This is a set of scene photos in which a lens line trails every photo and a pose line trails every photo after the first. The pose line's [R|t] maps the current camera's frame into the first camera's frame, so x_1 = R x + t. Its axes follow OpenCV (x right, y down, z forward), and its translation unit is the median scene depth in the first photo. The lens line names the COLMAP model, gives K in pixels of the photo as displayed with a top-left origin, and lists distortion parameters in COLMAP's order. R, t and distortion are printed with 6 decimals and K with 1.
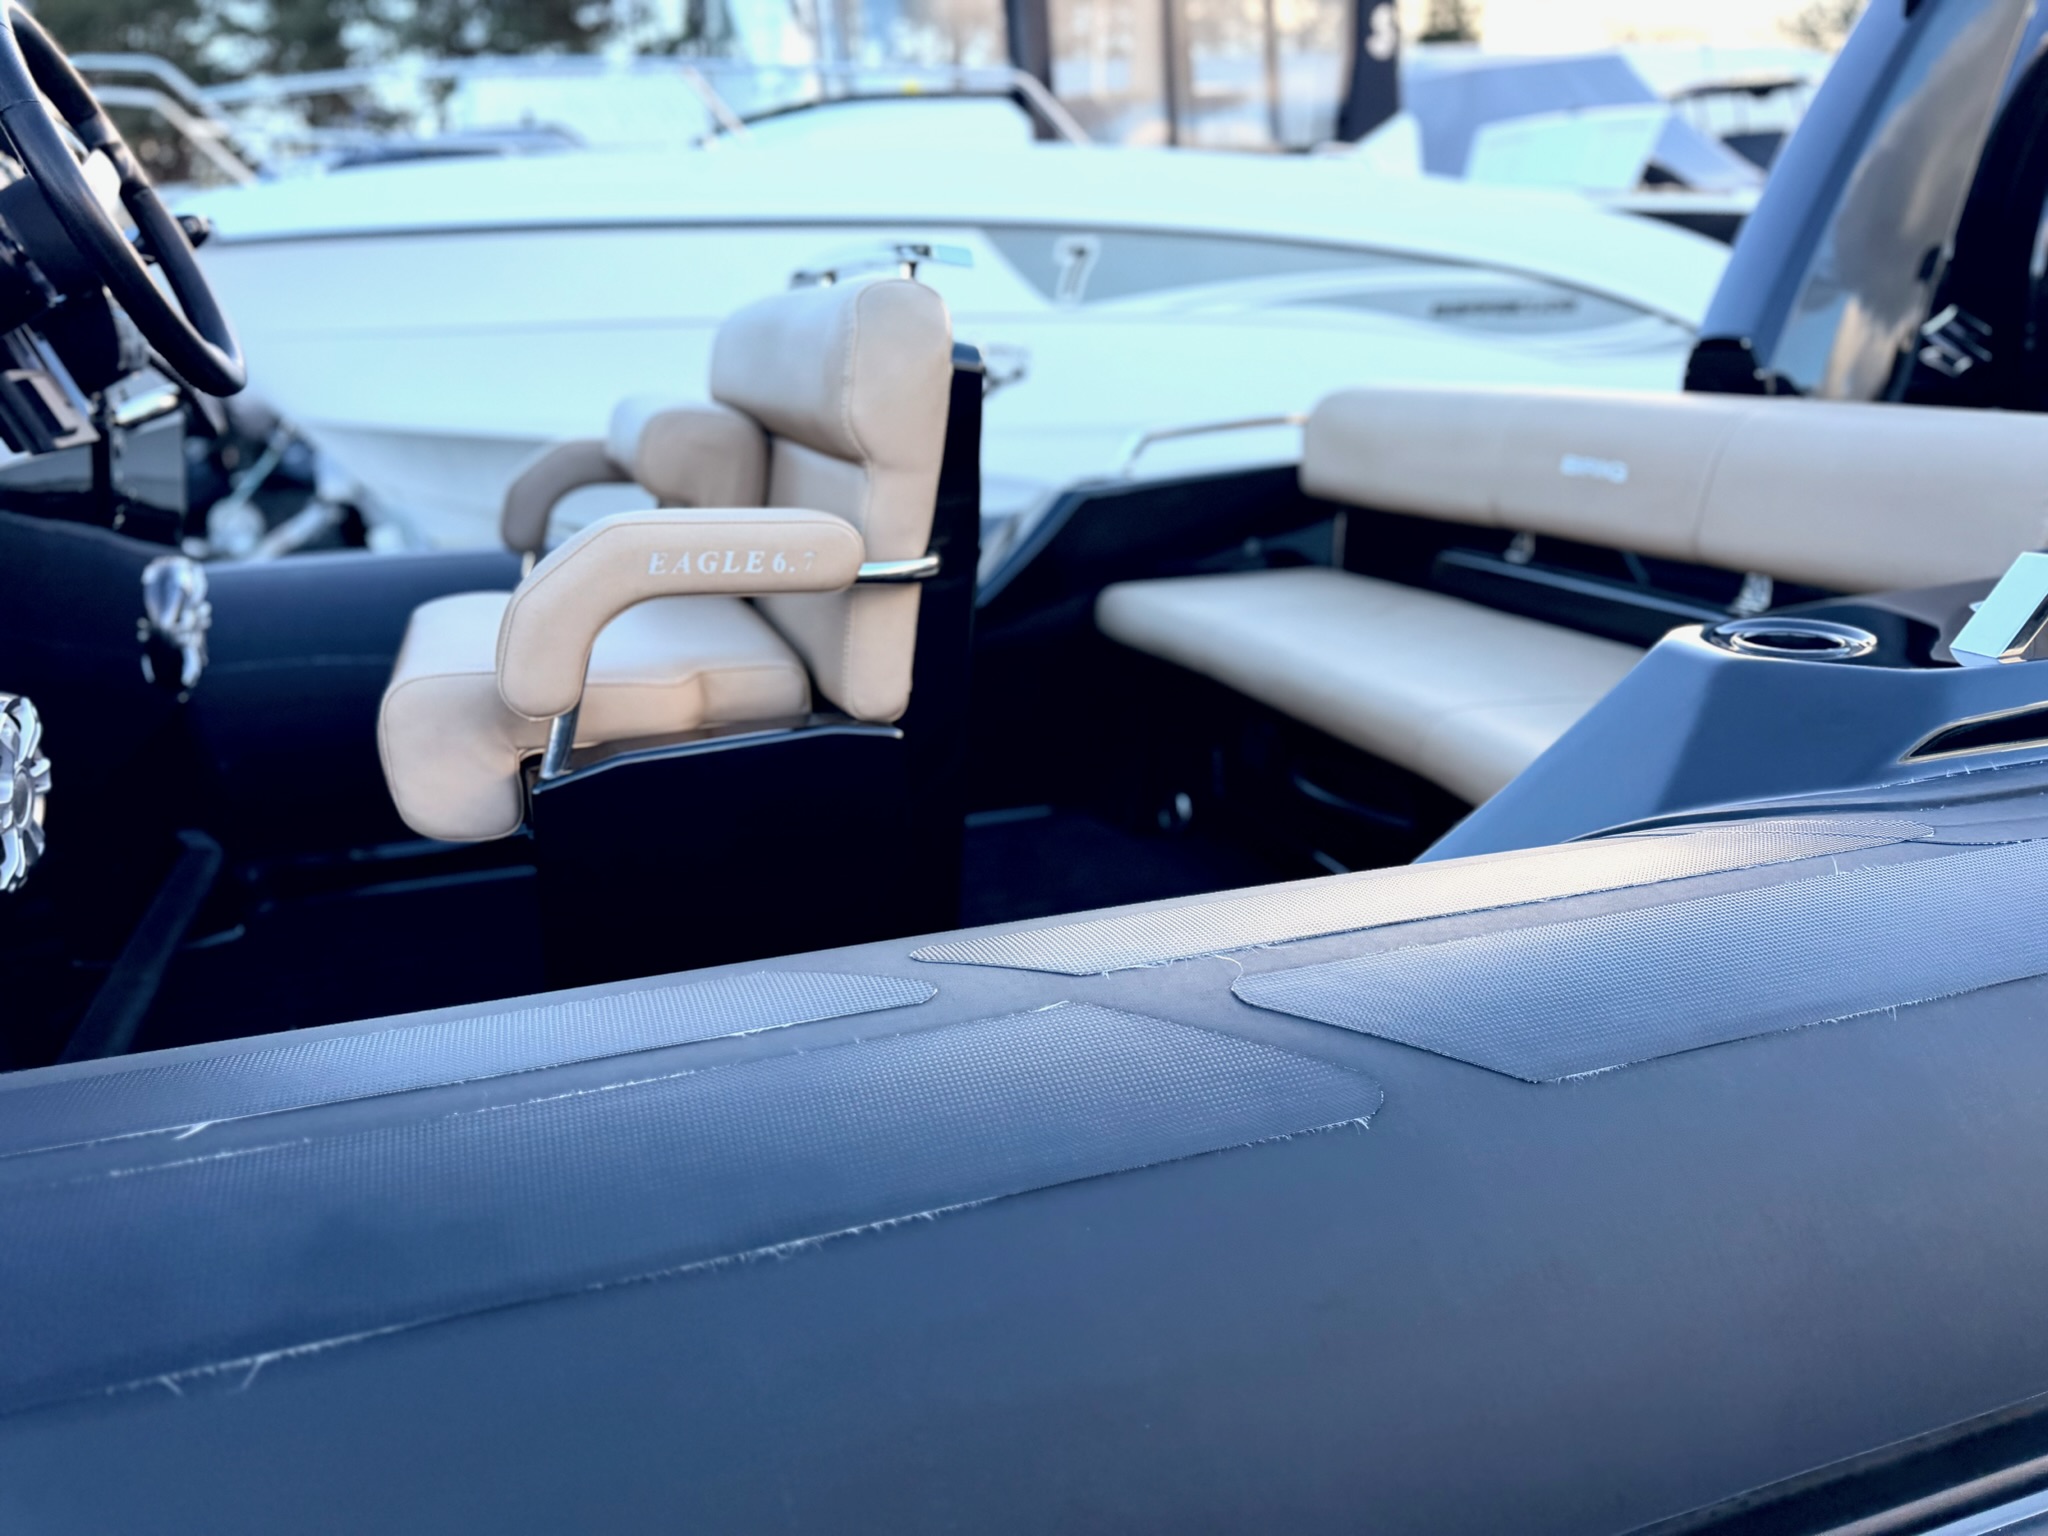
lens RADIAL K [[1487.2, 0, 1024.0], [0, 1487.2, 768.0], [0, 0, 1]] dist [-0.002264, 0.001644]
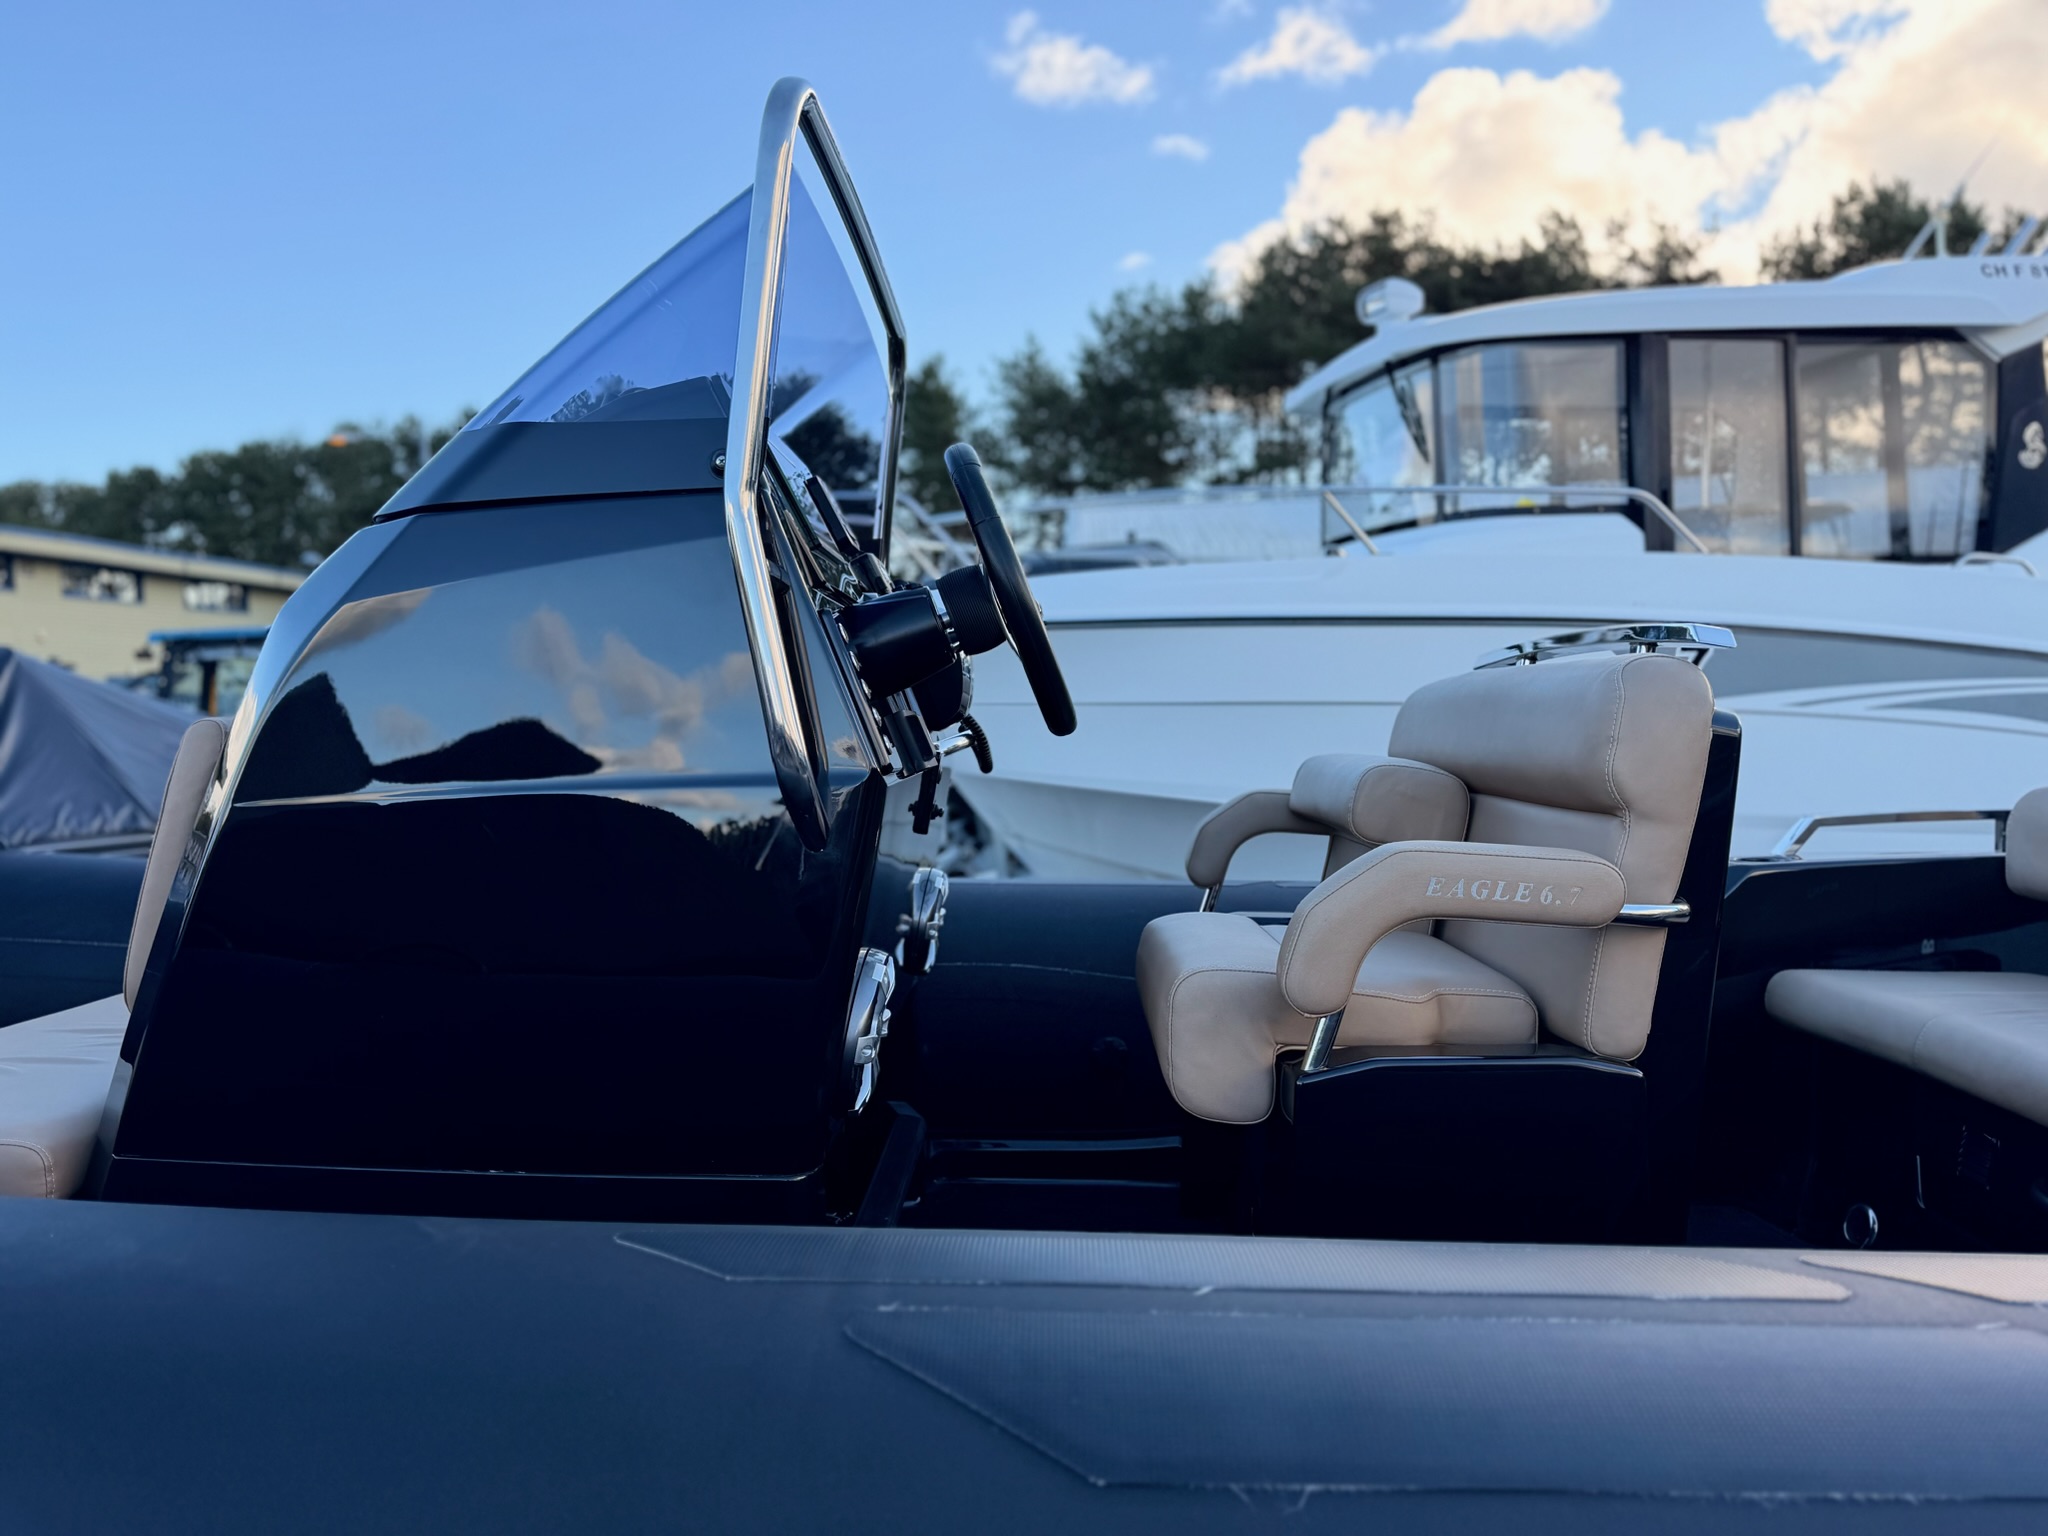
lens RADIAL K [[1455.8, 0, 1024.0], [0, 1455.8, 768.0], [0, 0, 1]] dist [-0.000854, -0.003764]
pose [[0.939679, 0.048268, -0.338634, -0.148116], [-0.132417, 0.964135, -0.230020, 0.059758], [0.315386, 0.260986, 0.912369, -0.102163]]
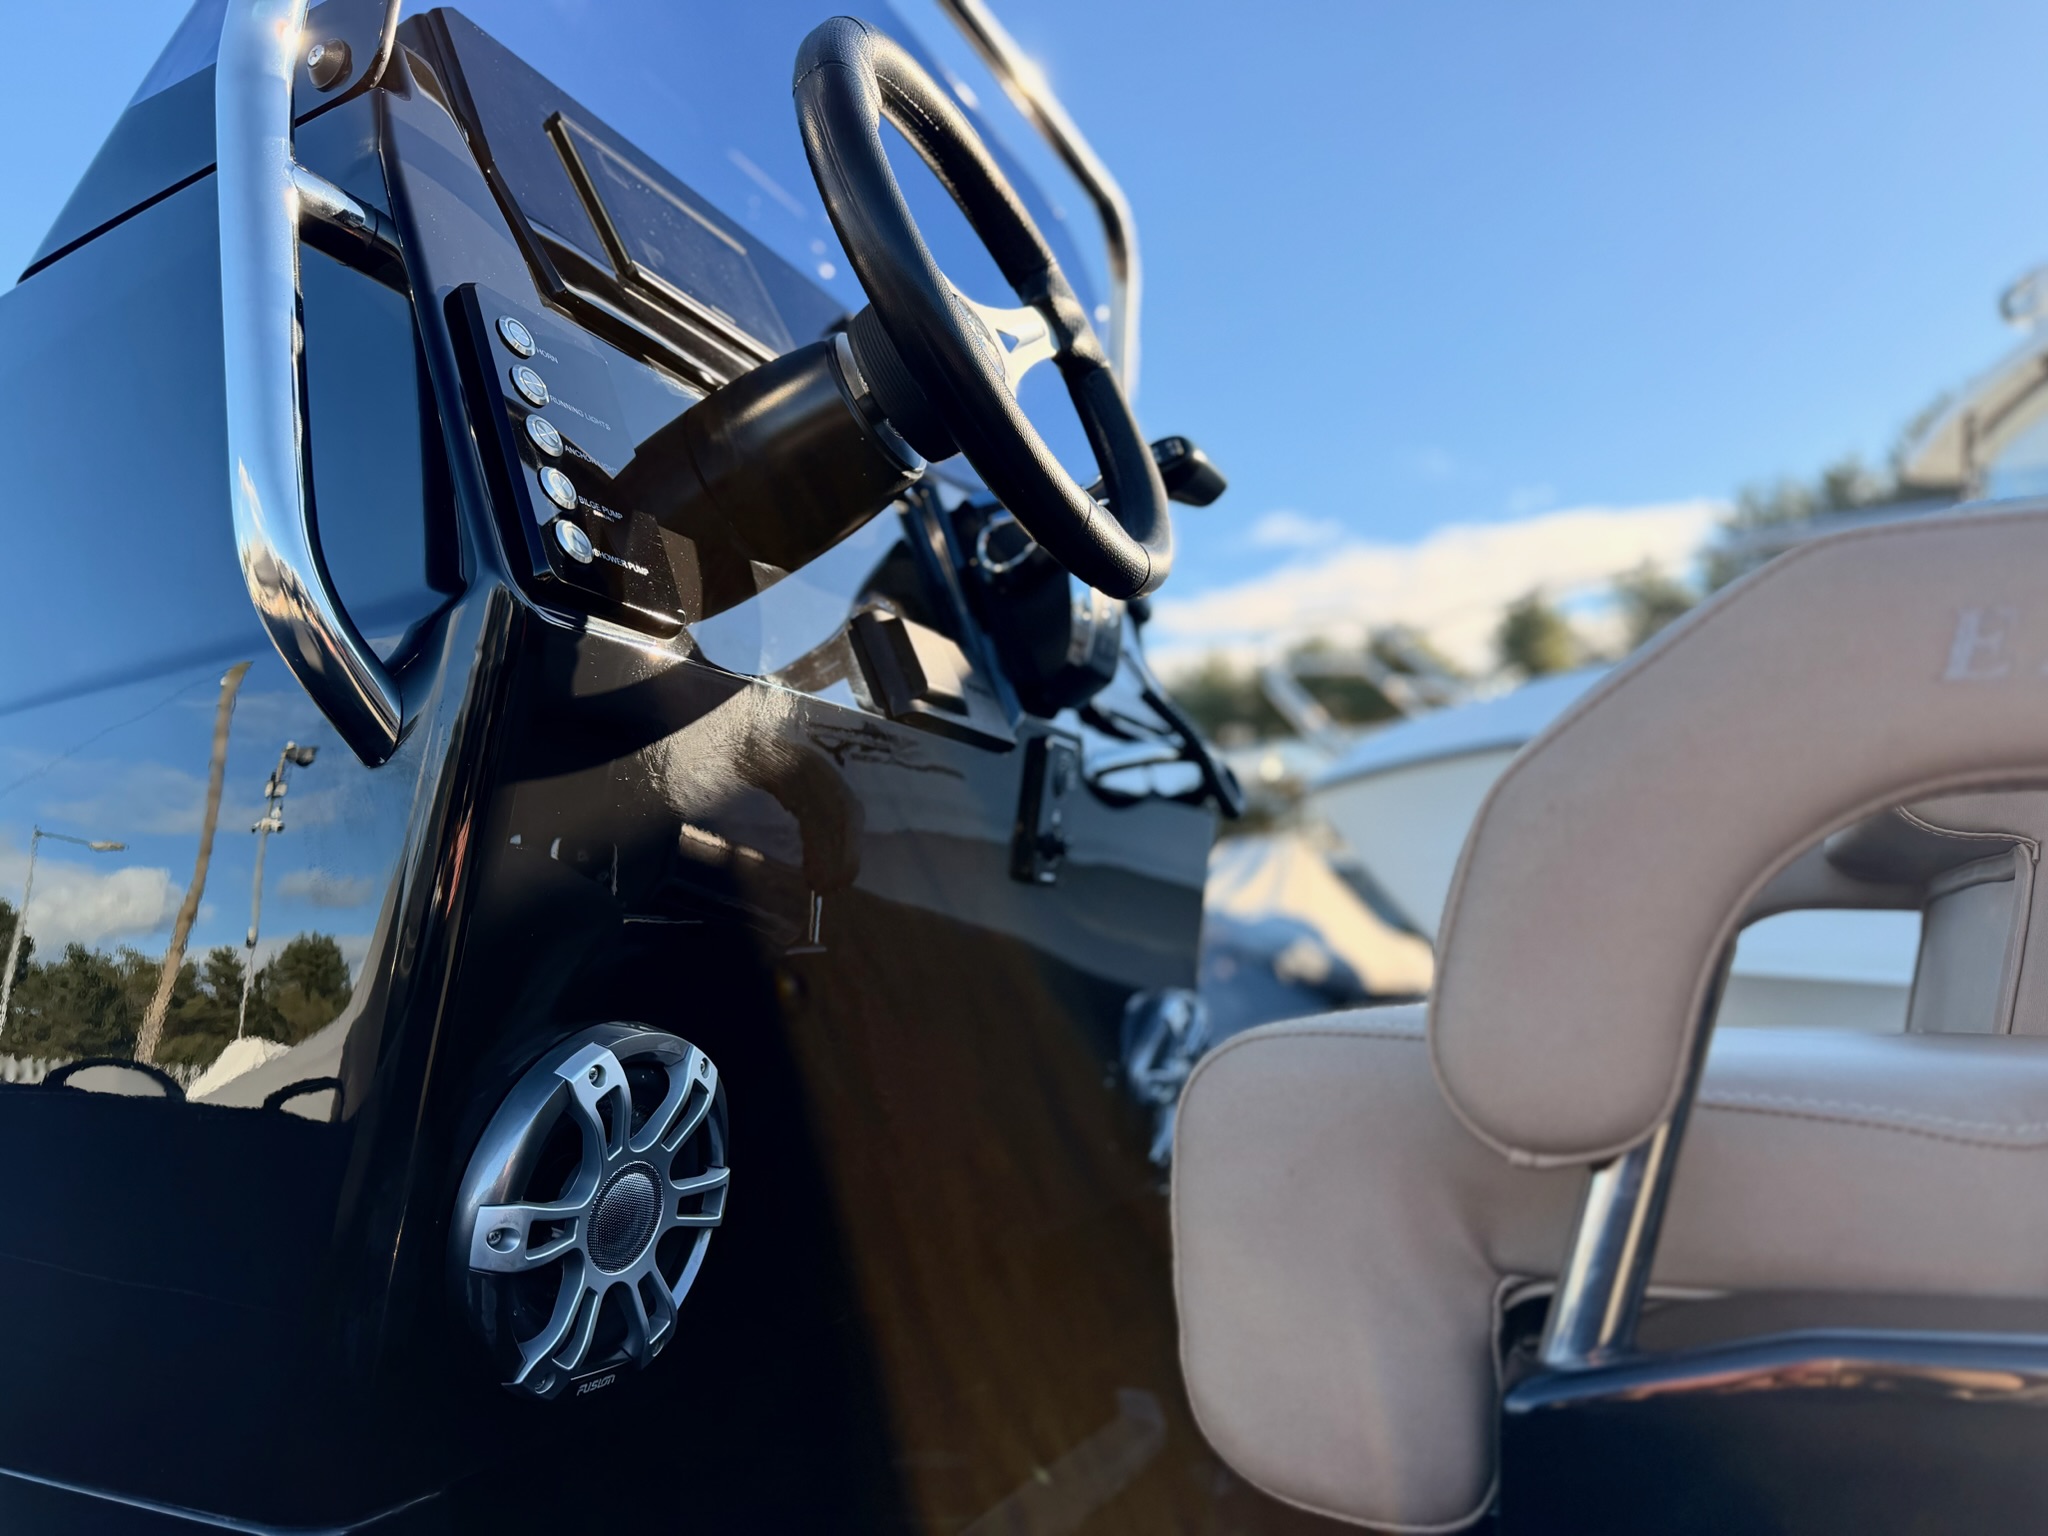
lens RADIAL K [[1455.8, 0, 1024.0], [0, 1455.8, 768.0], [0, 0, 1]] dist [-0.000854, -0.003764]
pose [[0.719964, -0.084846, -0.688805, -0.163133], [-0.201871, 0.923981, -0.324818, 0.011081], [0.664002, 0.372908, 0.648105, 0.612681]]
